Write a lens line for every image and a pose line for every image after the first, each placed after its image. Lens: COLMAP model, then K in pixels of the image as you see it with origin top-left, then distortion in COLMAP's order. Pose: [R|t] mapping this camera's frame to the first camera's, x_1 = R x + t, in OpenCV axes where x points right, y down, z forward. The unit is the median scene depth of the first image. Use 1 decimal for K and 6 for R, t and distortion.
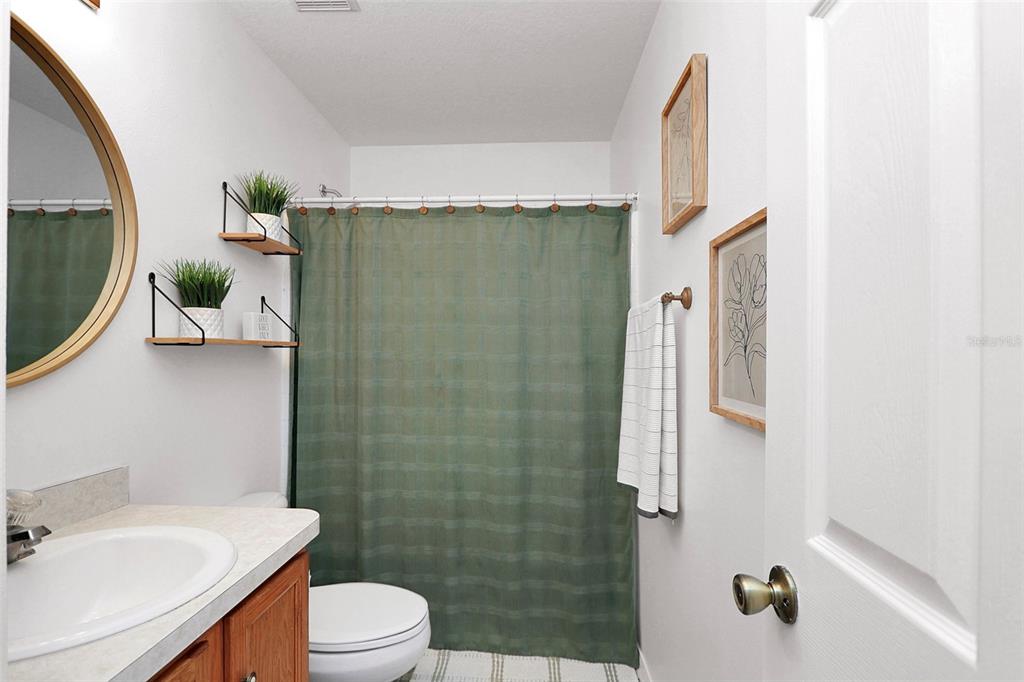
lens RADIAL K [[468.6, 0, 496.3], [0, 468.6, 351.1], [0, 0, 1]] dist [-0.018330, 0.003742]
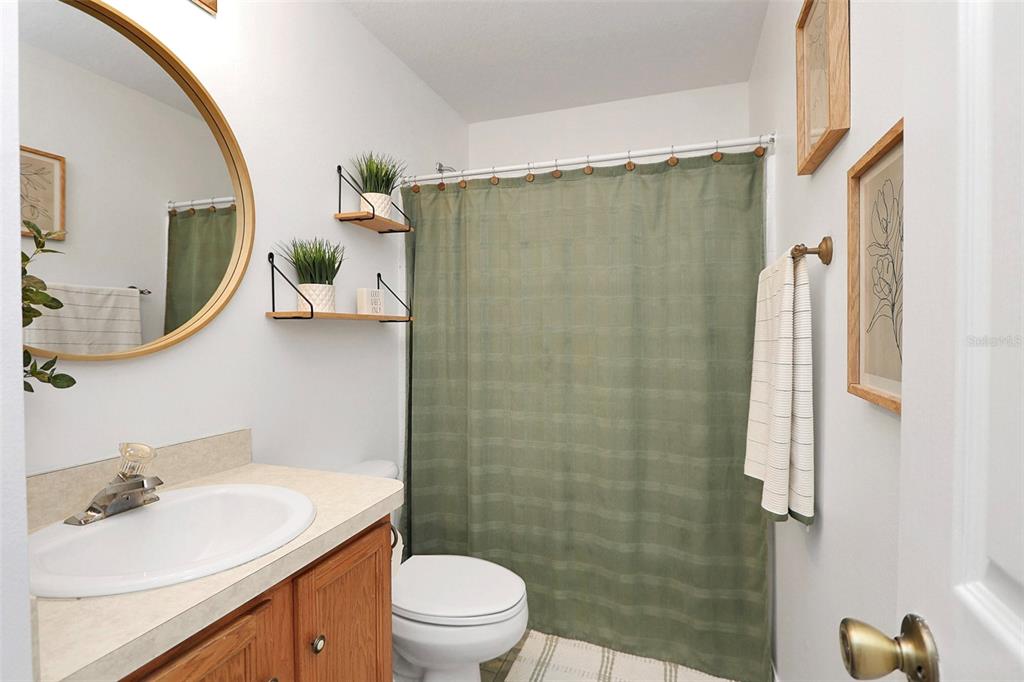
lens RADIAL K [[468.6, 0, 518.6], [0, 468.6, 337.6], [0, 0, 1]] dist [-0.018330, 0.003742]
pose [[0.965135, -0.002890, -0.261736, 0.073970], [0.006907, 0.999872, 0.014428, 0.013279], [0.261661, -0.015733, 0.965032, 0.065240]]
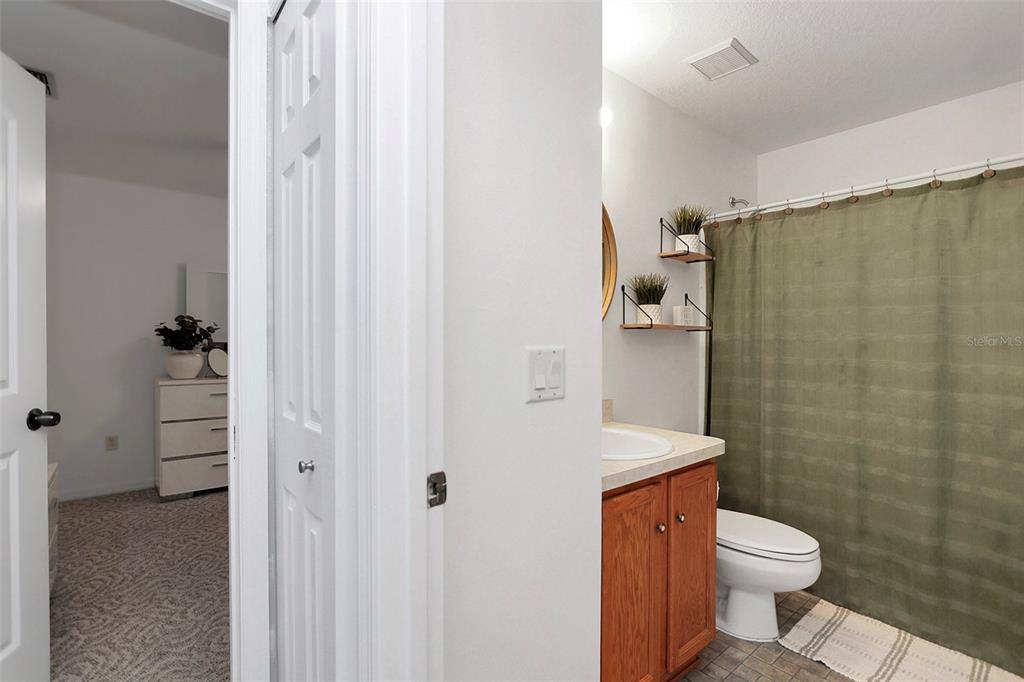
lens RADIAL K [[468.6, 0, 515.4], [0, 468.6, 344.6], [0, 0, 1]] dist [-0.018330, 0.003742]
pose [[0.692783, 0.002187, -0.721143, 0.135532], [-0.000488, 0.999997, 0.002564, 0.027080], [0.721146, -0.001425, 0.692782, -0.298331]]
